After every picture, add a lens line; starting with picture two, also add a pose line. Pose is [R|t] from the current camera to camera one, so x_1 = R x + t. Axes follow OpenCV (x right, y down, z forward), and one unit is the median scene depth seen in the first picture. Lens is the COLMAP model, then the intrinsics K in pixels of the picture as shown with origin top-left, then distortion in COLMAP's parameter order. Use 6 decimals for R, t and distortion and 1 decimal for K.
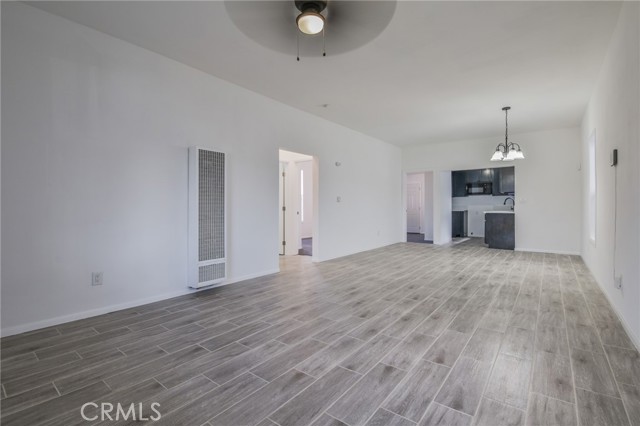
lens RADIAL K [[292.7, 0, 322.0], [0, 292.7, 209.4], [0, 0, 1]] dist [-0.003136, -0.001344]
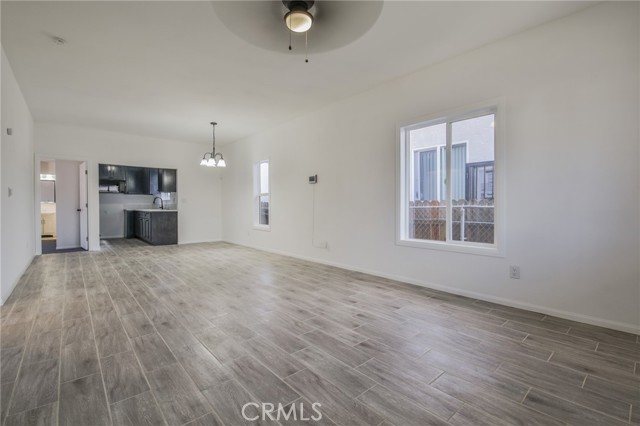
lens RADIAL K [[292.7, 0, 320.7], [0, 292.7, 207.9], [0, 0, 1]] dist [-0.003136, -0.001344]
pose [[0.192502, -0.005705, 0.981280, -1.010904], [0.008565, 0.999955, 0.004134, 0.000243], [-0.981259, 0.007609, 0.192542, 0.738764]]
